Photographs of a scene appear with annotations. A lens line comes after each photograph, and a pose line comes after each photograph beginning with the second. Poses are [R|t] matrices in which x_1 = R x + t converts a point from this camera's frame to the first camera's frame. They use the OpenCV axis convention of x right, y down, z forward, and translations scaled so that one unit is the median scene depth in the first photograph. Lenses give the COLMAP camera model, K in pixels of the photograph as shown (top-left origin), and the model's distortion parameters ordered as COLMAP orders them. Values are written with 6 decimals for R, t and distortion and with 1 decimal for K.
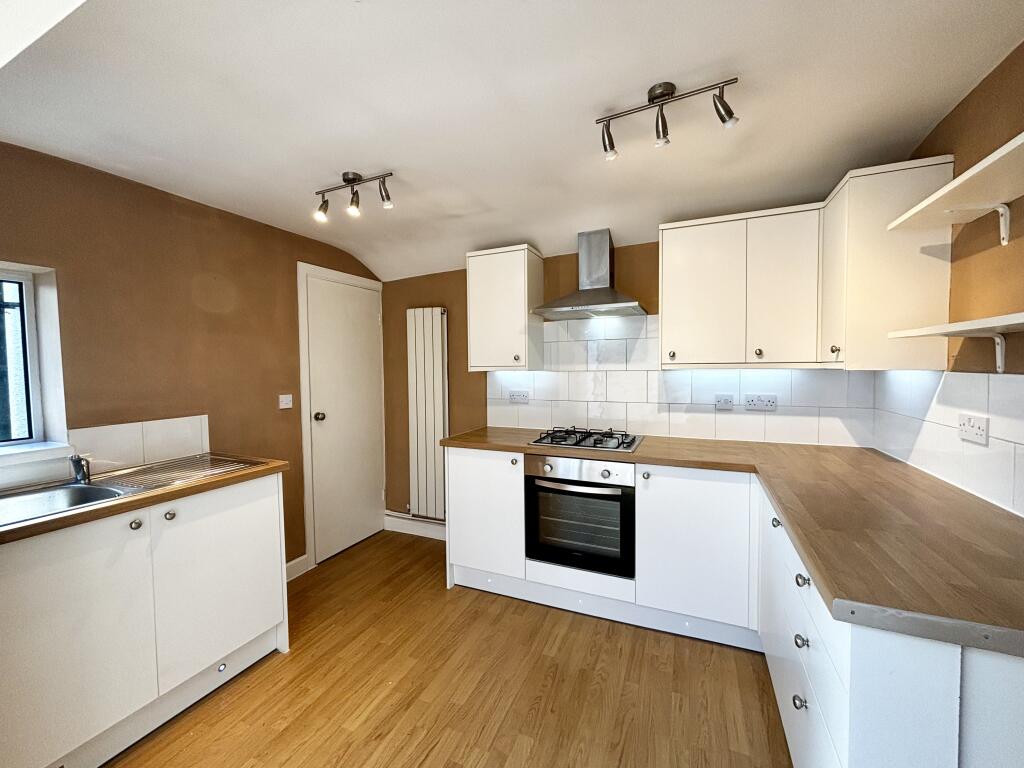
lens RADIAL K [[412.5, 0, 513.1], [0, 412.5, 381.9], [0, 0, 1]] dist [-0.000059, -0.000230]
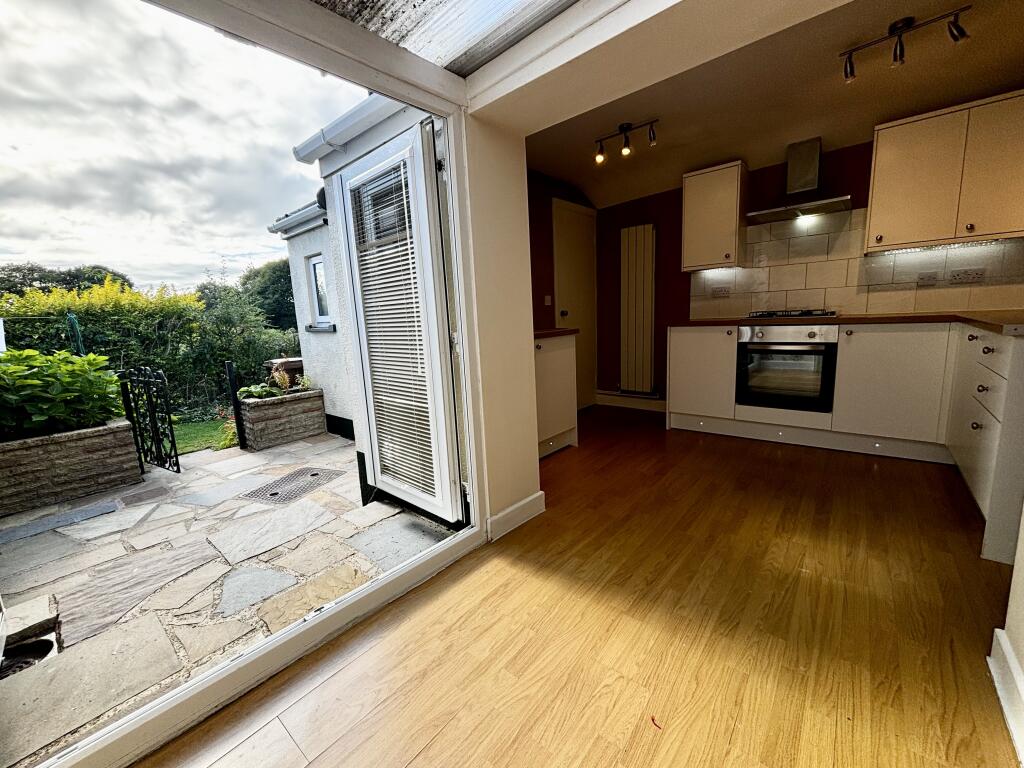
lens RADIAL K [[412.5, 0, 513.1], [0, 412.5, 381.9], [0, 0, 1]] dist [-0.000059, -0.000230]
pose [[0.957812, 0.012323, -0.287131, -0.275013], [0.025205, 0.991629, 0.126637, 0.161301], [0.286288, -0.128531, 0.949484, -0.485750]]
